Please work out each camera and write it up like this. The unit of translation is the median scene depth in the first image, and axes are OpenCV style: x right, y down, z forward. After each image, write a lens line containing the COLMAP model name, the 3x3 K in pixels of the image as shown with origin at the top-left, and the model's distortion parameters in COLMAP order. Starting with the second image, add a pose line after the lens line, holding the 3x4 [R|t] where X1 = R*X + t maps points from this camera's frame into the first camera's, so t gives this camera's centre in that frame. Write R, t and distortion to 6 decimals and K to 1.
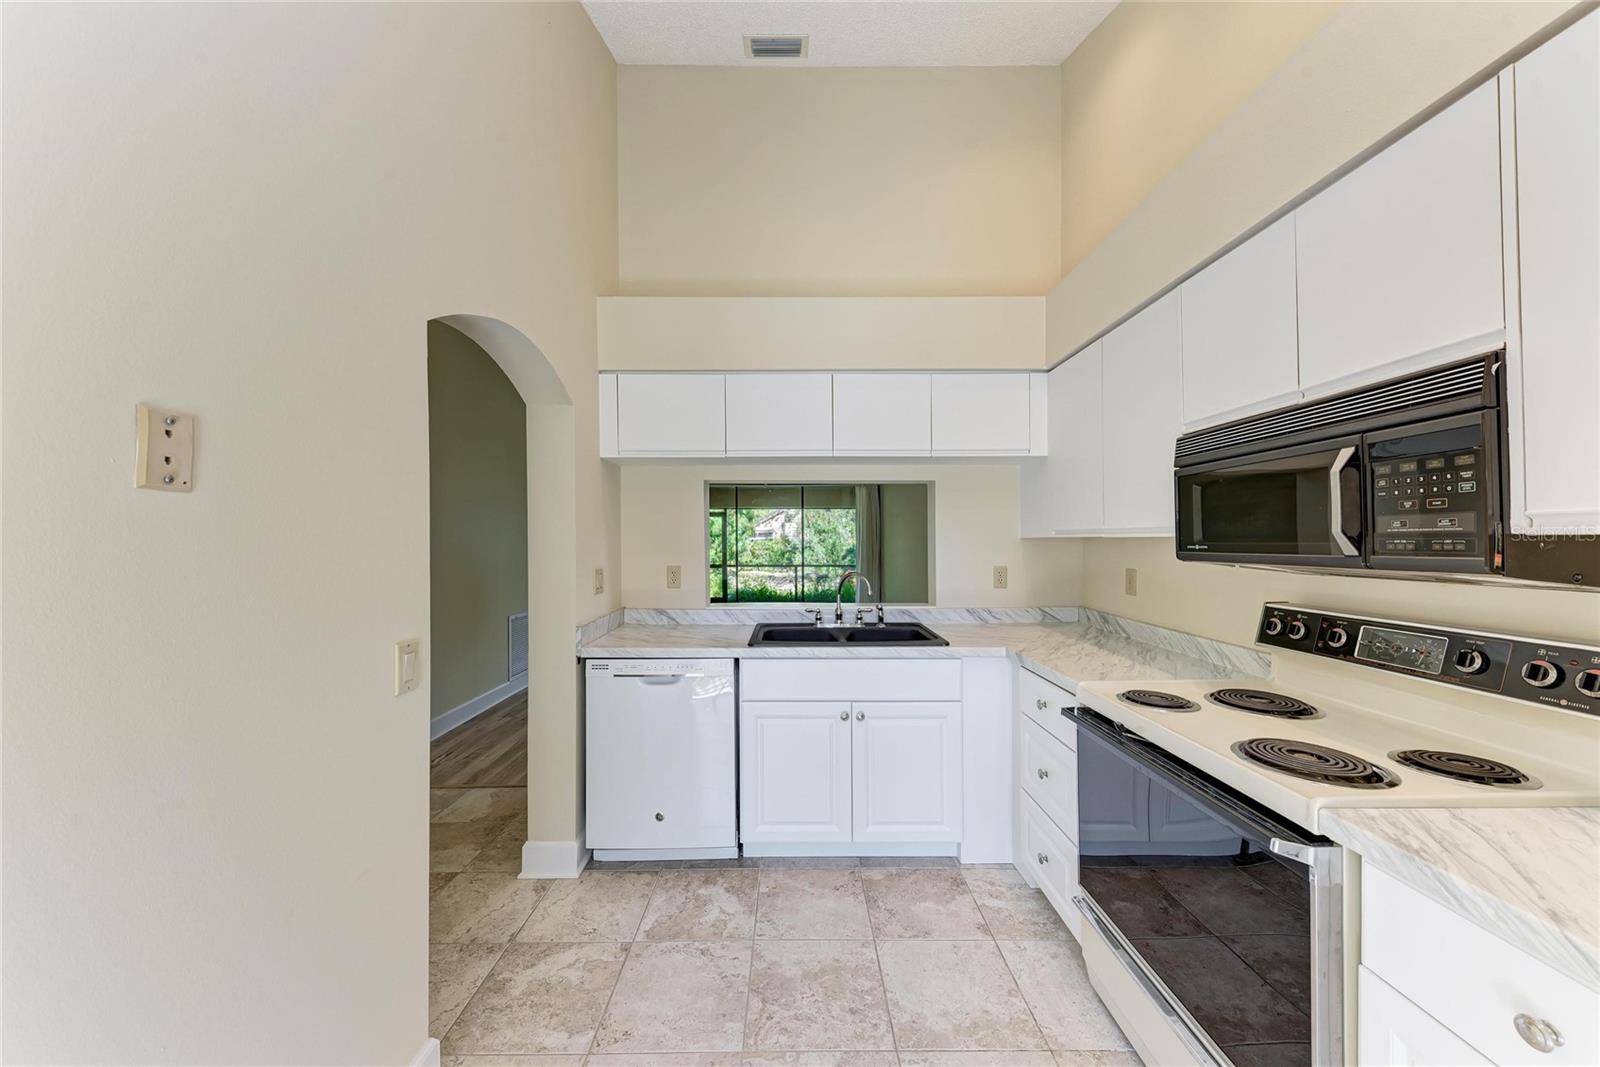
lens RADIAL K [[544.7, 0, 799.3], [0, 544.7, 552.7], [0, 0, 1]] dist [0.000526, 0.000033]
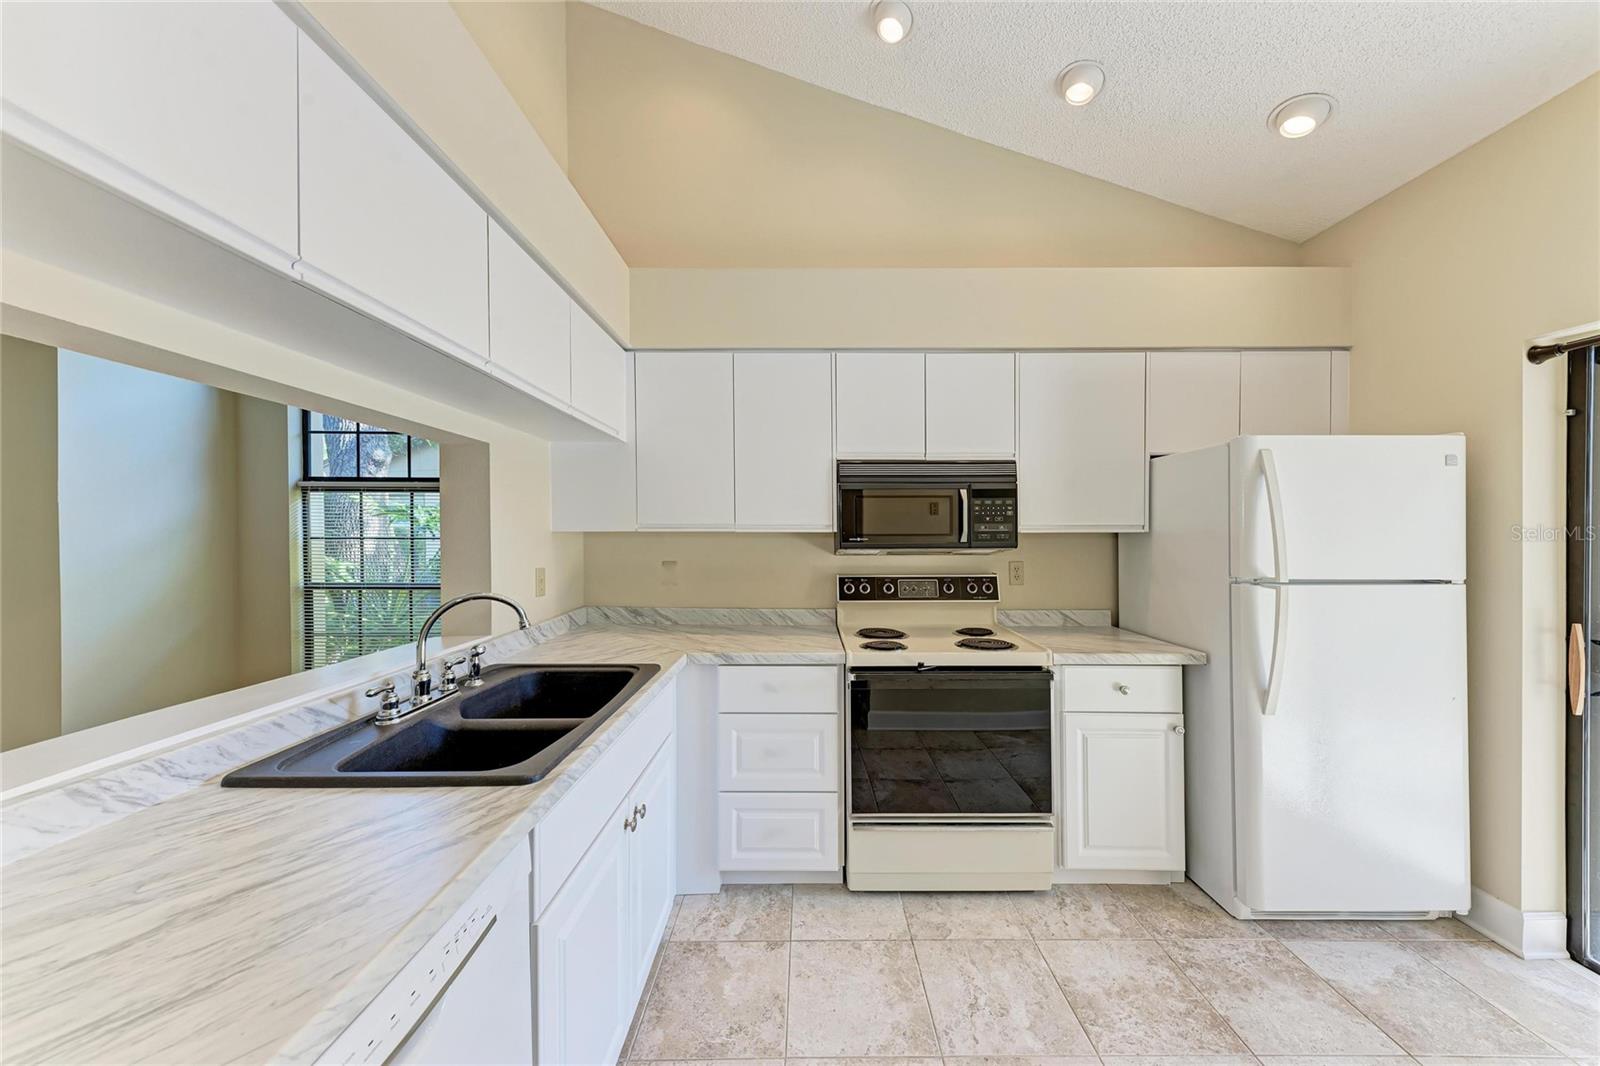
lens RADIAL K [[552.8, 0, 796.2], [0, 552.8, 539.1], [0, 0, 1]] dist [0.014675, -0.000344]
pose [[0.009132, -0.006825, 0.999935, -0.713487], [0.022046, 0.999735, 0.006623, -0.022805], [-0.999715, 0.021984, 0.009280, 1.073205]]
